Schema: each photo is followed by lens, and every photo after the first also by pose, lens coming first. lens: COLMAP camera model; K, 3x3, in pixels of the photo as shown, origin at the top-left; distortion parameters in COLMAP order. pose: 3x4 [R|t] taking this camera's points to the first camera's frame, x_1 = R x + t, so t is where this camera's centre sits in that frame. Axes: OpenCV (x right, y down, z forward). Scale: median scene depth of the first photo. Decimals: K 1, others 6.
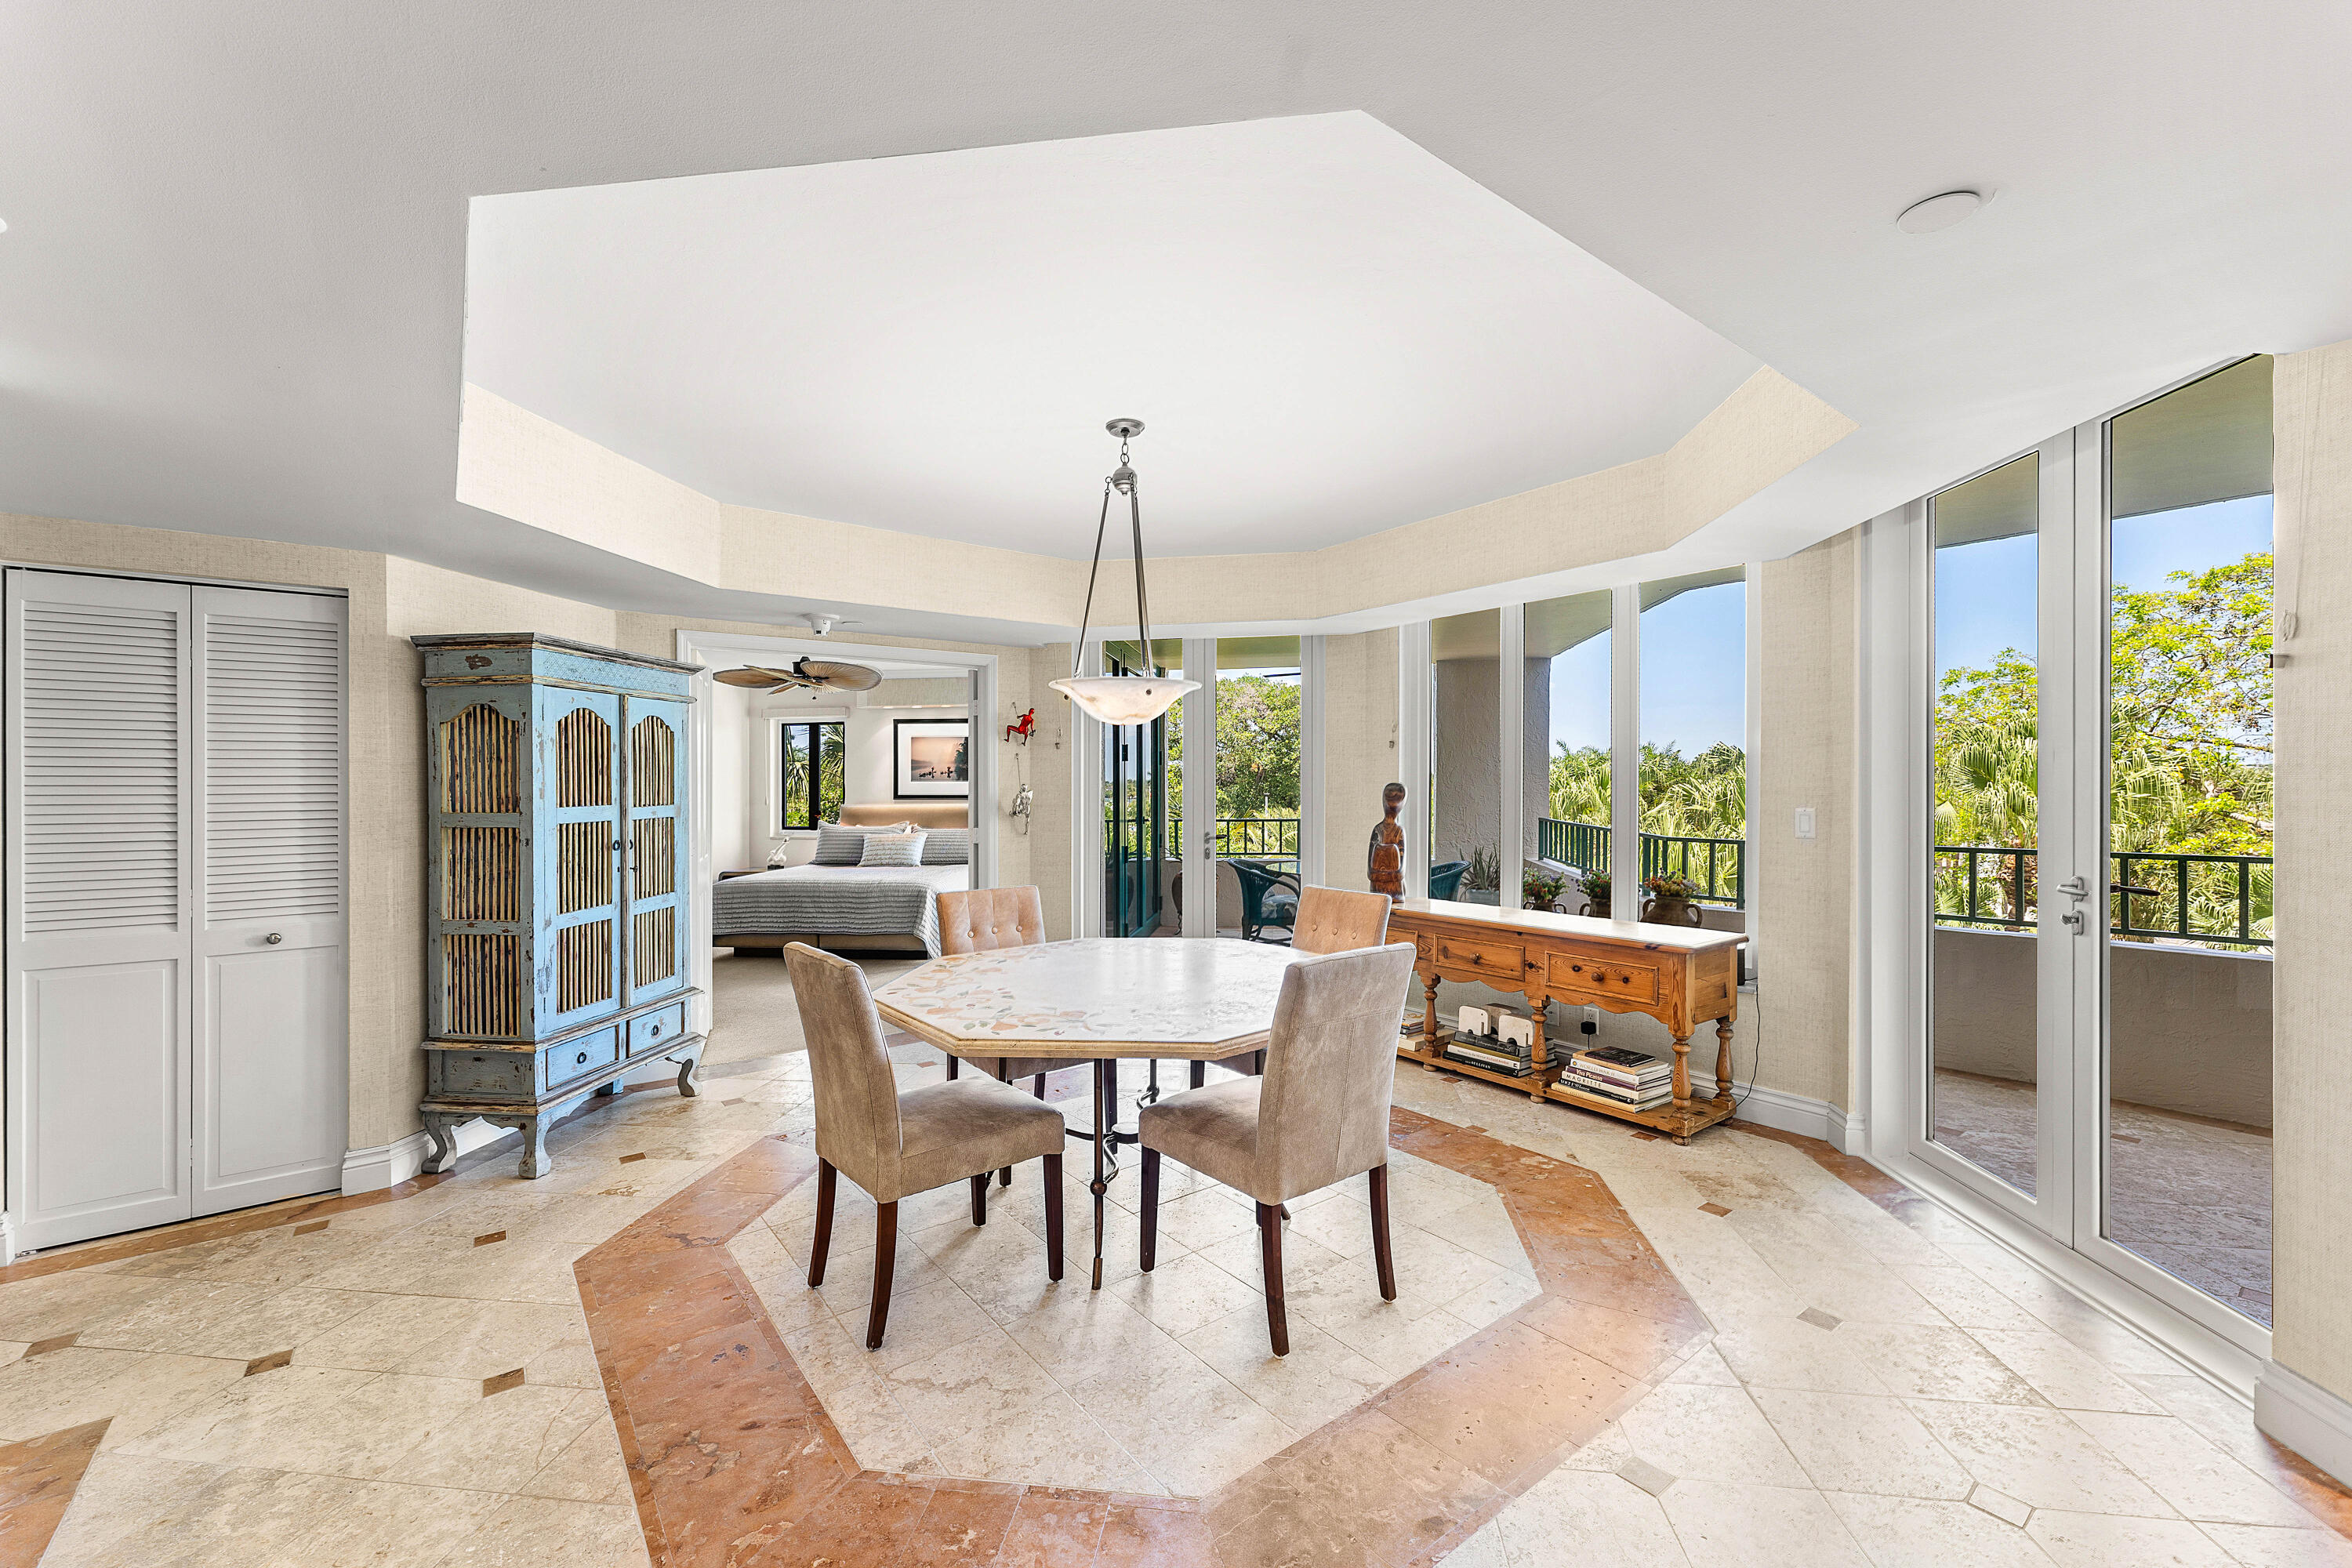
lens RADIAL K [[975.2, 0, 1178.9], [0, 975.2, 792.8], [0, 0, 1]] dist [-0.000671, -0.000217]
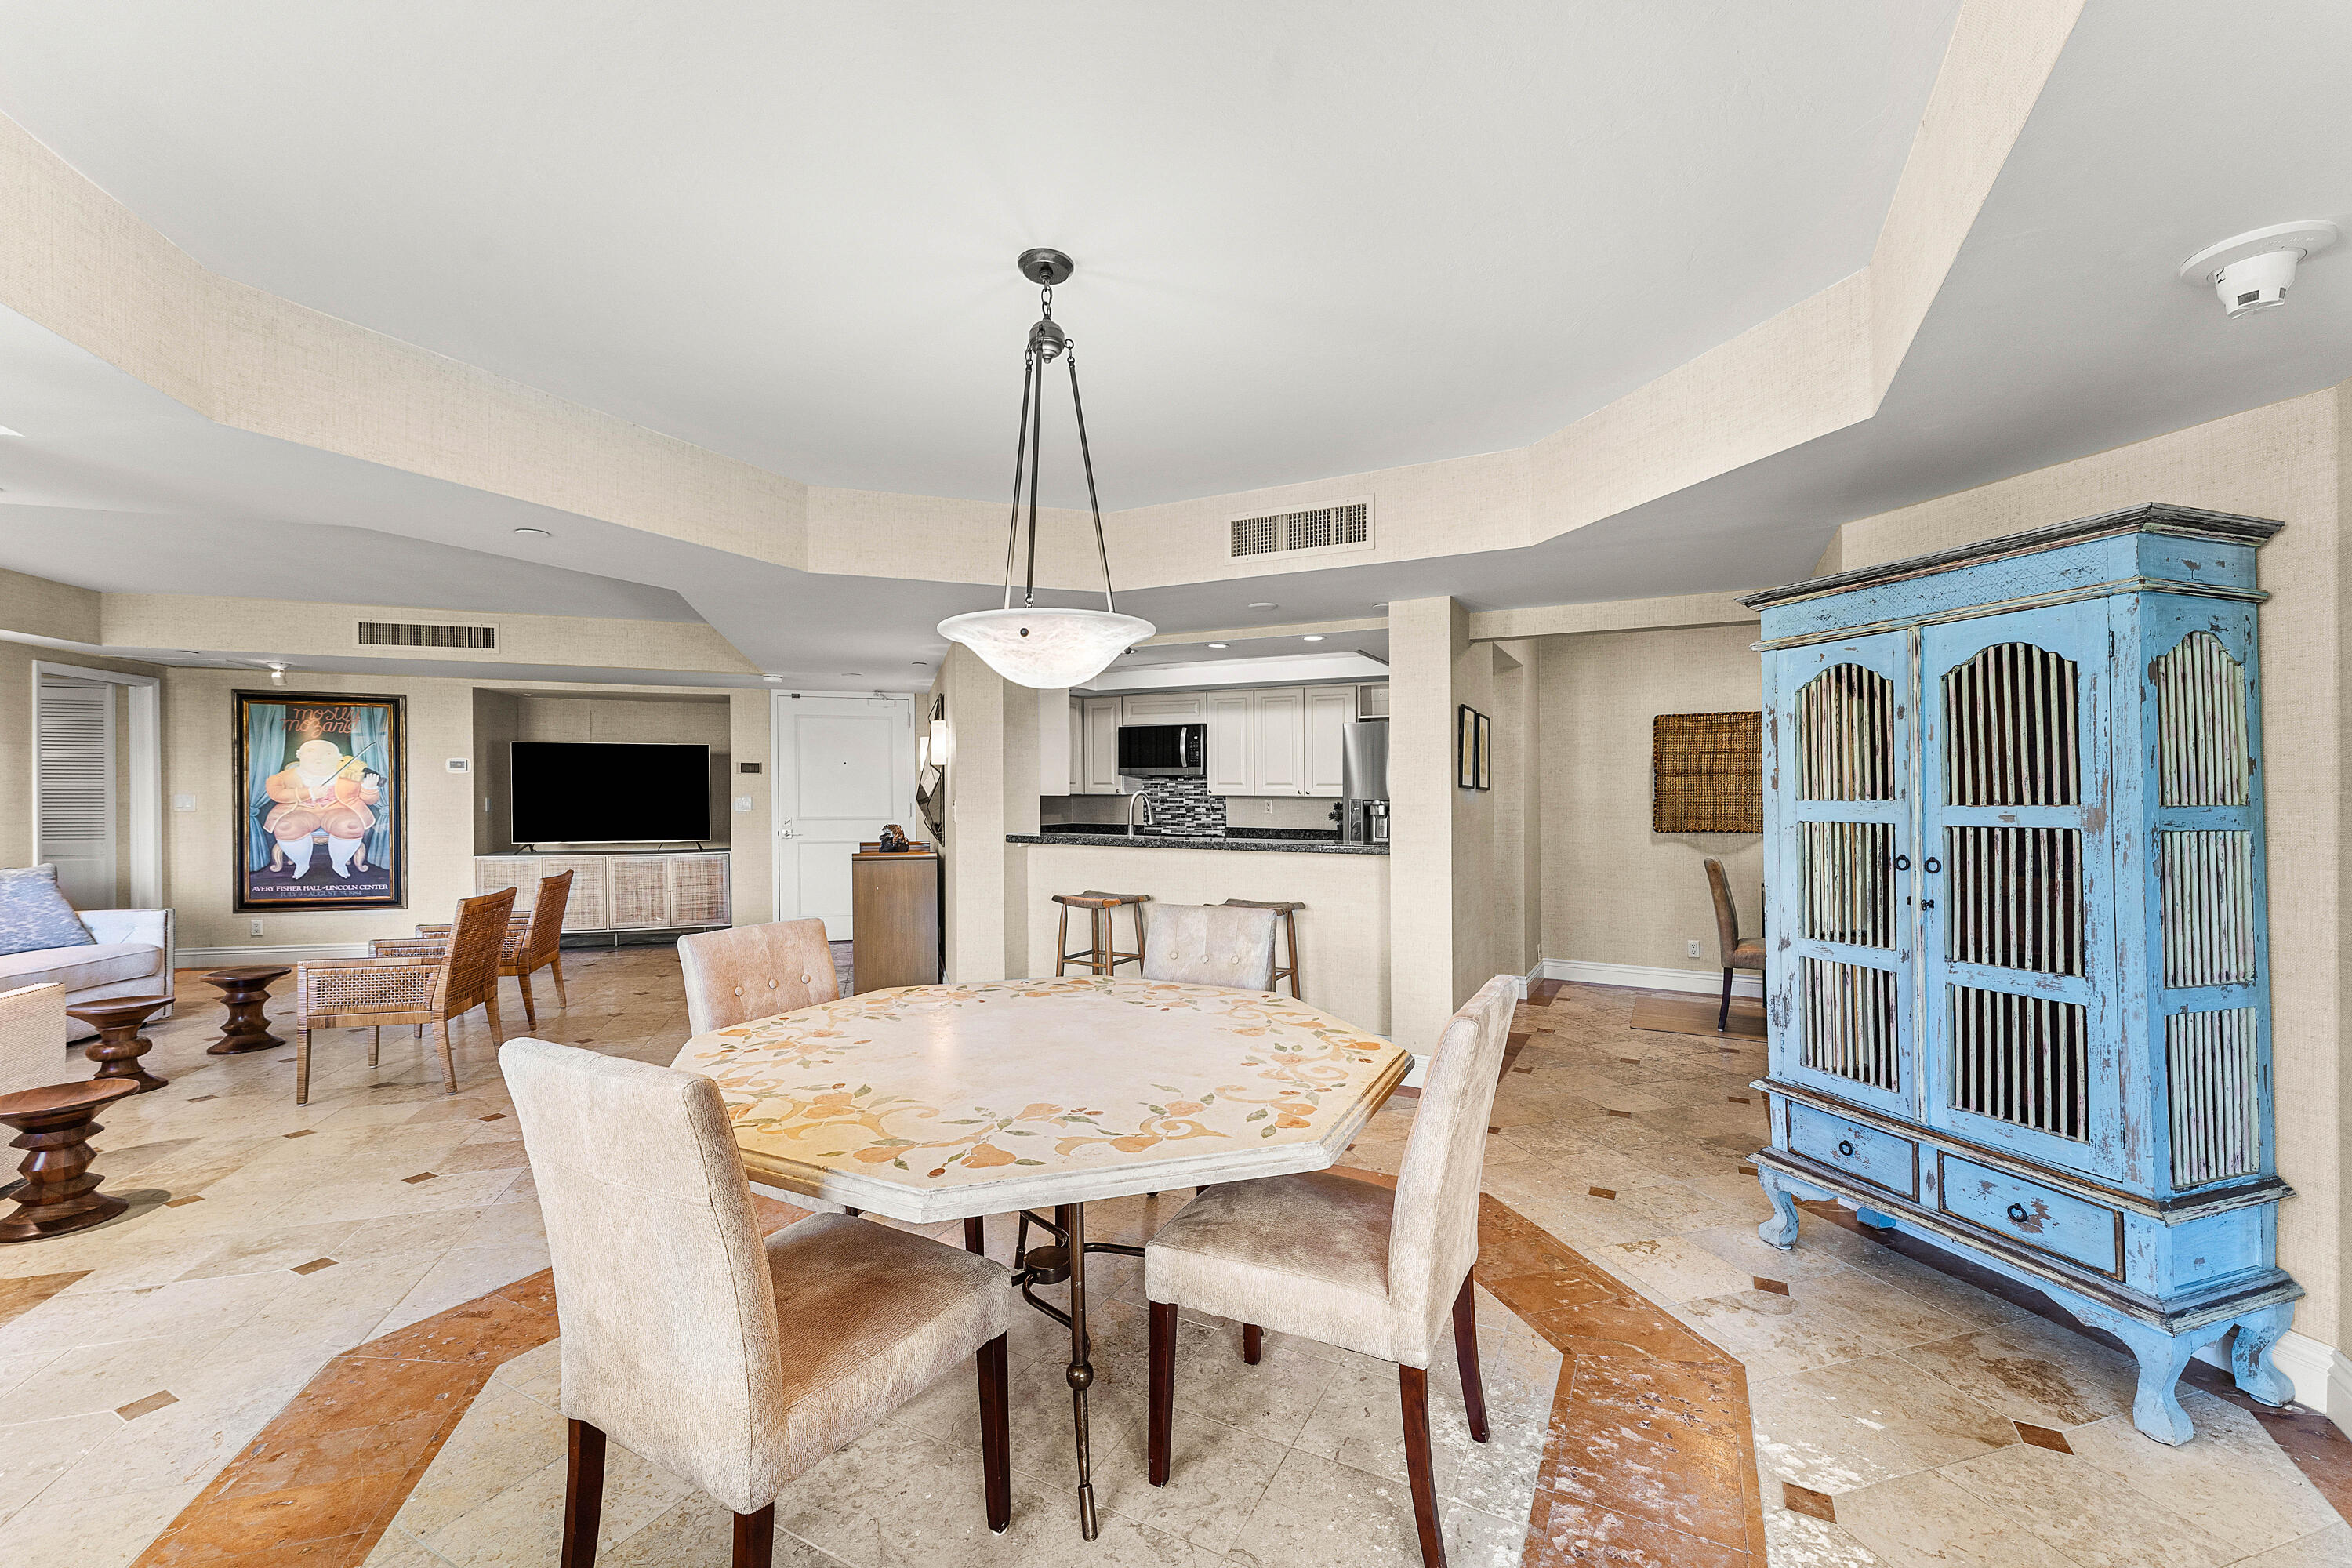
lens RADIAL K [[915.9, 0, 1171.6], [0, 915.9, 787.4], [0, 0, 1]] dist [0.001228, 0.000019]
pose [[-0.908578, 0.001570, -0.417713, 0.103959], [-0.001171, 0.999979, 0.006306, 0.003881], [0.417714, 0.006219, -0.908557, 1.278071]]
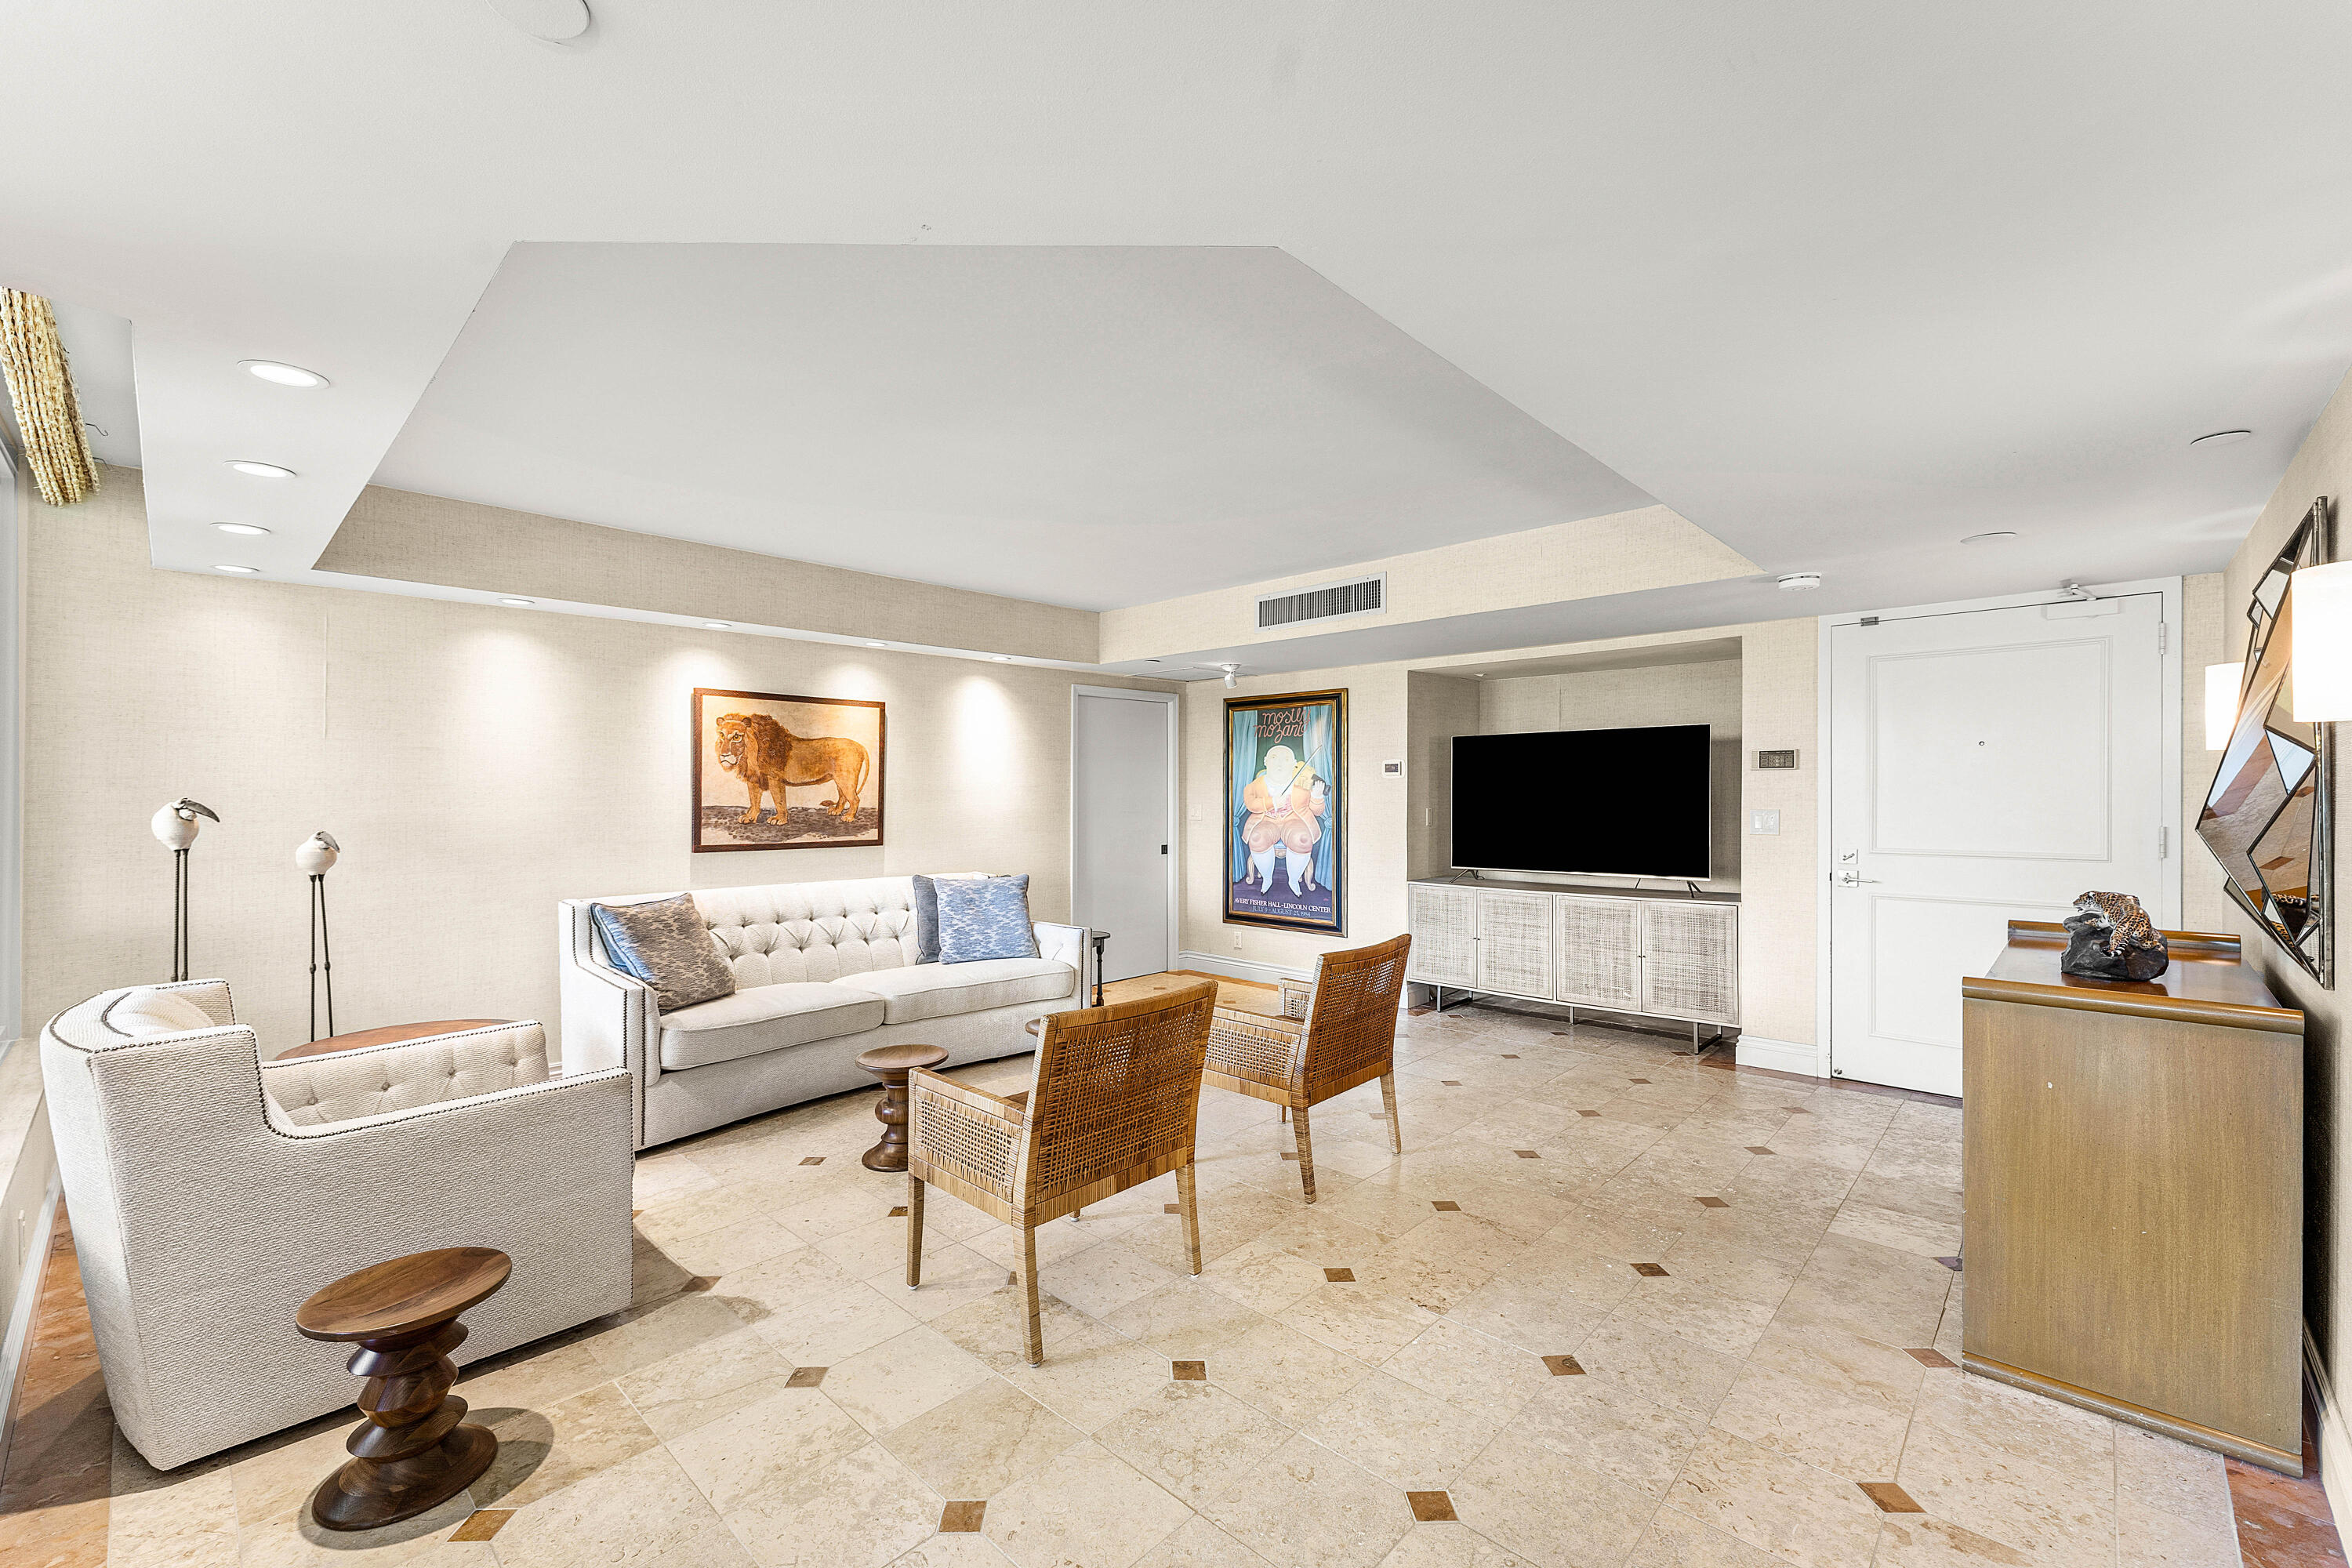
lens RADIAL K [[957.3, 0, 1161.7], [0, 957.3, 812.8], [0, 0, 1]] dist [-0.000139, 0.000107]
pose [[-0.799403, -0.003538, 0.600785, -0.005191], [0.014931, 0.999557, 0.025753, -0.001364], [-0.600610, 0.029558, -0.798996, 0.463466]]
